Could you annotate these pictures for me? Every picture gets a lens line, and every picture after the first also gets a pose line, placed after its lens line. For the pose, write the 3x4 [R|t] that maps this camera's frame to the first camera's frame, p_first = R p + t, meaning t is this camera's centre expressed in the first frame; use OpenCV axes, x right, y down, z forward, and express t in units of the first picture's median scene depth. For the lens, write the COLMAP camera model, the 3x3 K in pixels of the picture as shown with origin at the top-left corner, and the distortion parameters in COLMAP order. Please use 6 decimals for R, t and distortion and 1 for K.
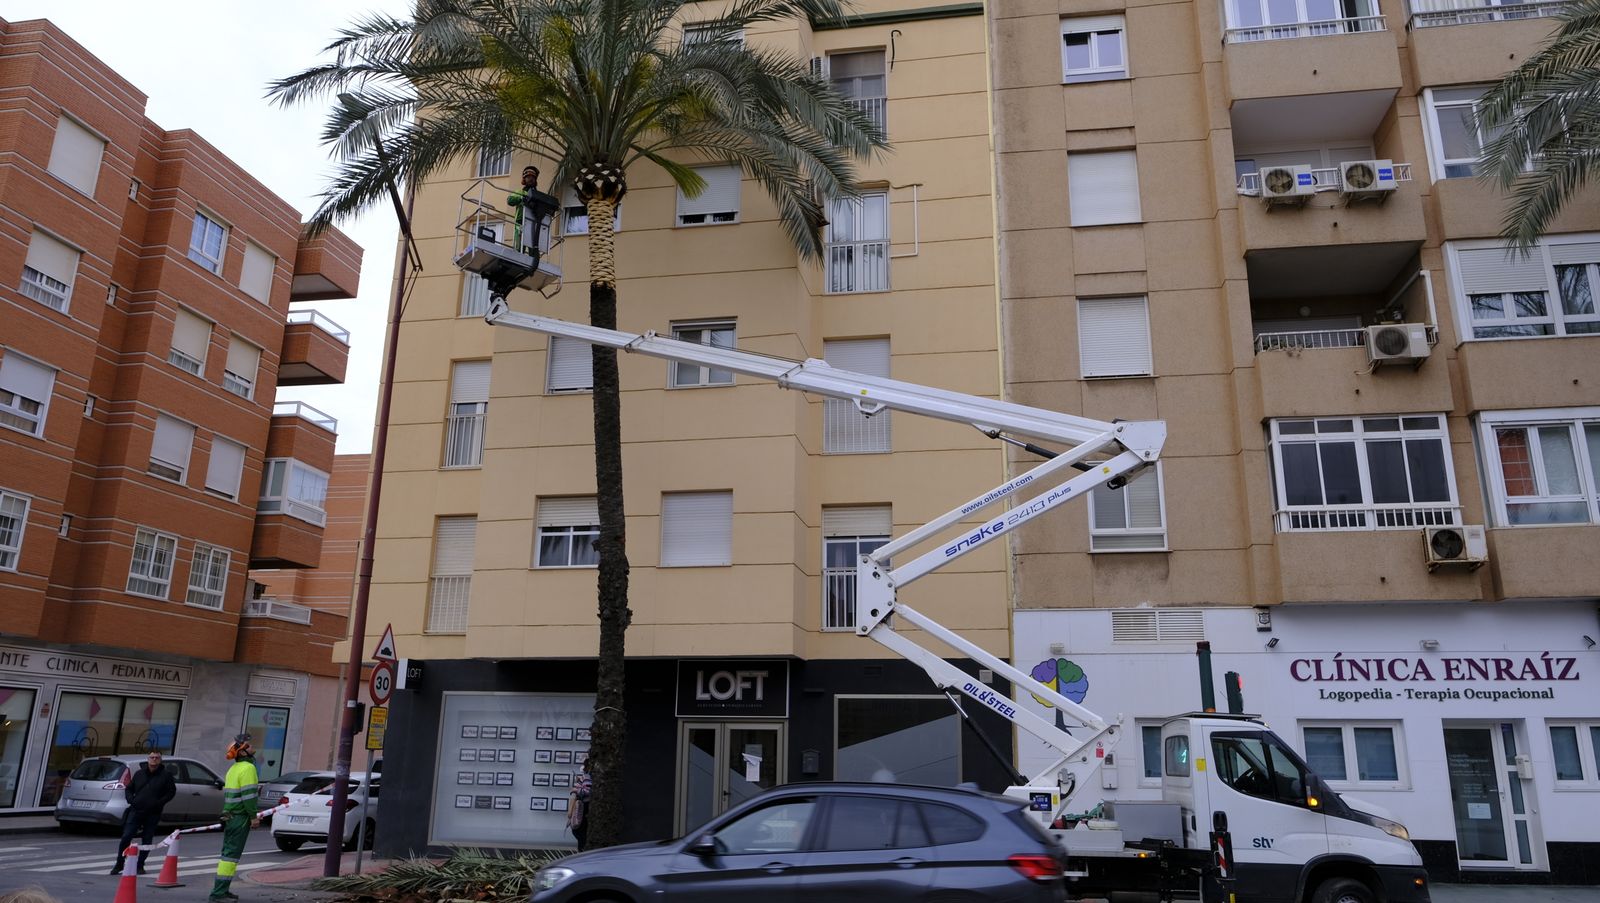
lens RADIAL K [[1100.8, 0, 804.9], [0, 1100.8, 454.2], [0, 0, 1]] dist [-0.025723, 0.008916]
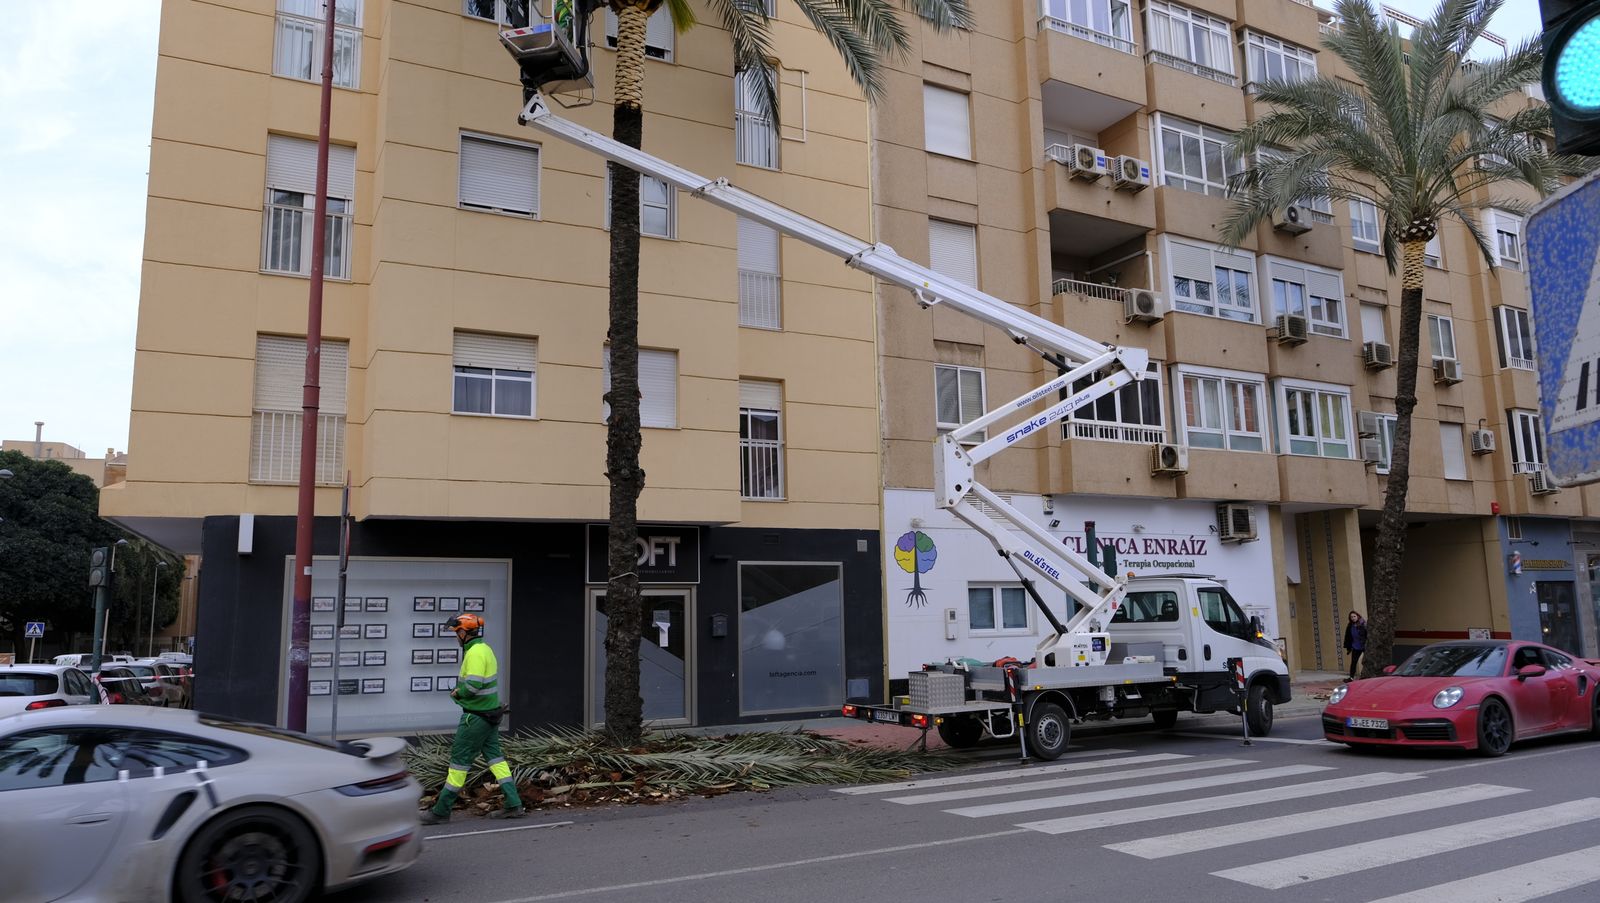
lens RADIAL K [[1101.2, 0, 847.8], [0, 1101.2, 452.5], [0, 0, 1]] dist [-0.023093, 0.021758]
pose [[0.779163, 0.066345, 0.623301, -0.560505], [-0.134994, 0.988810, 0.063500, 0.040389], [-0.612113, -0.133619, 0.779400, 0.154081]]
